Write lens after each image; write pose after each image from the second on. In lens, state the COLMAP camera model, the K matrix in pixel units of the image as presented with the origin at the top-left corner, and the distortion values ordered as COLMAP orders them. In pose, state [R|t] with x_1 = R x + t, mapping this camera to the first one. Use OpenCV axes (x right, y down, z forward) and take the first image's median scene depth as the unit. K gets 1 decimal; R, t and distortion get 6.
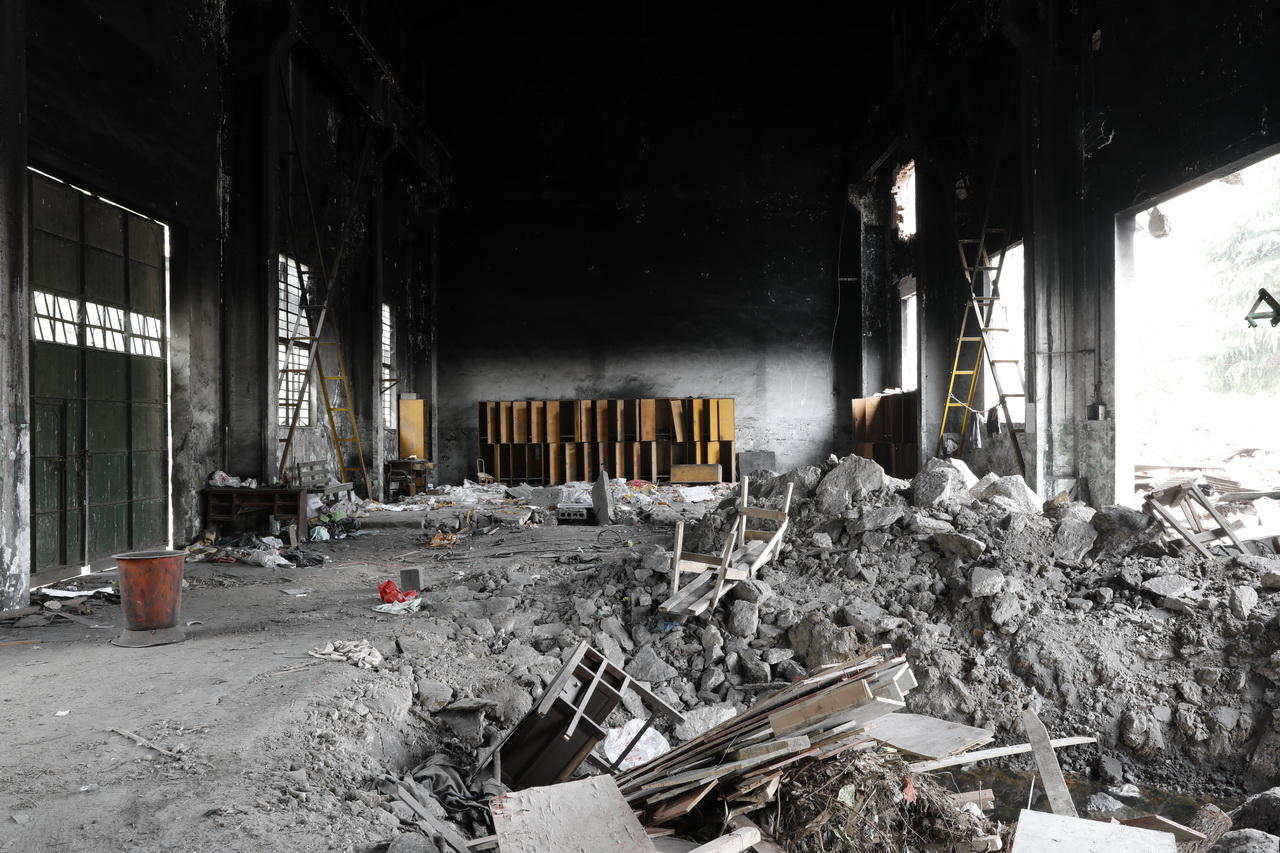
lens RADIAL K [[1103.8, 0, 640.2], [0, 1103.8, 425.3], [0, 0, 1]] dist [-0.001869, -0.000201]
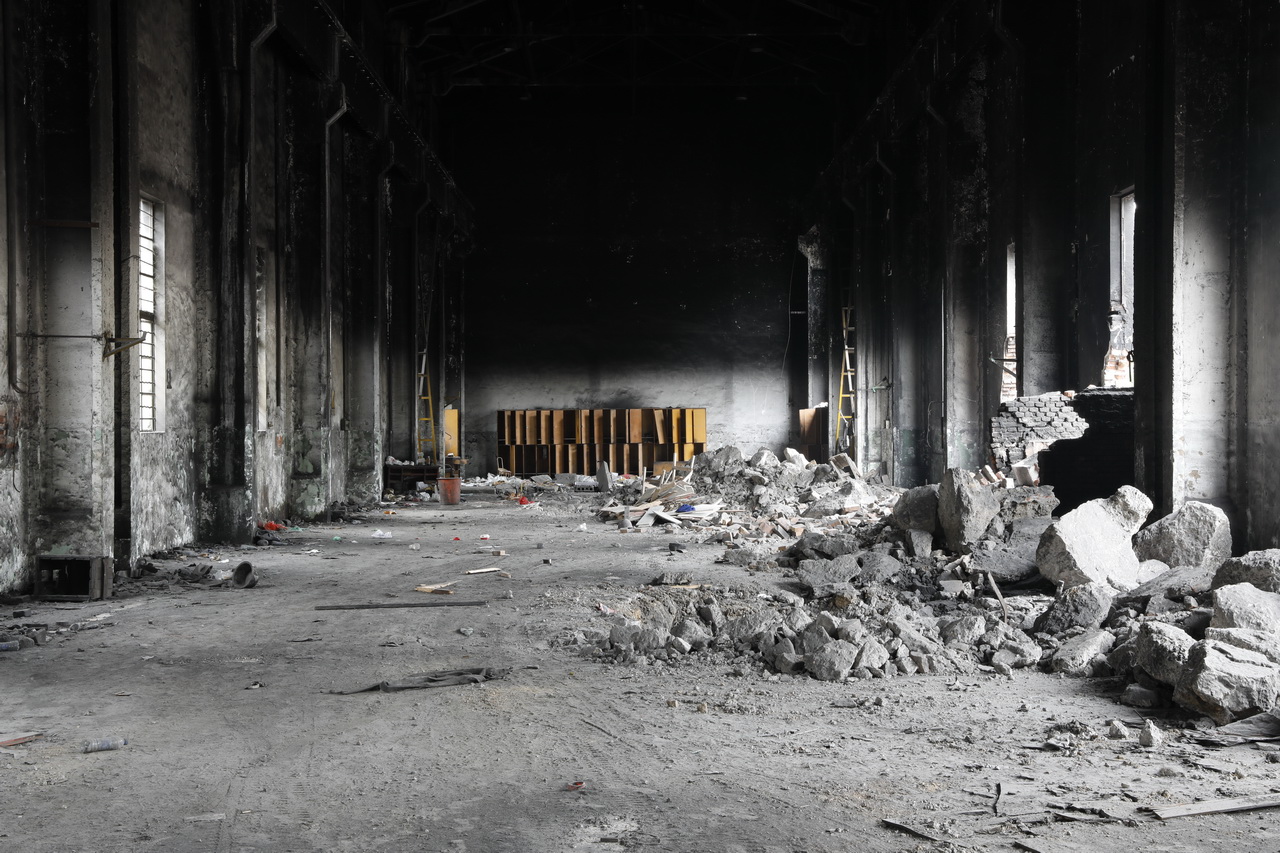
lens RADIAL K [[1846.9, 0, 640.3], [0, 1846.9, 427.1], [0, 0, 1]] dist [0.012753, 0.000000]
pose [[0.999971, 0.002820, 0.007097, -0.002357], [-0.002816, 0.999996, -0.000616, -0.002214], [-0.007098, 0.000596, 0.999975, -1.058144]]
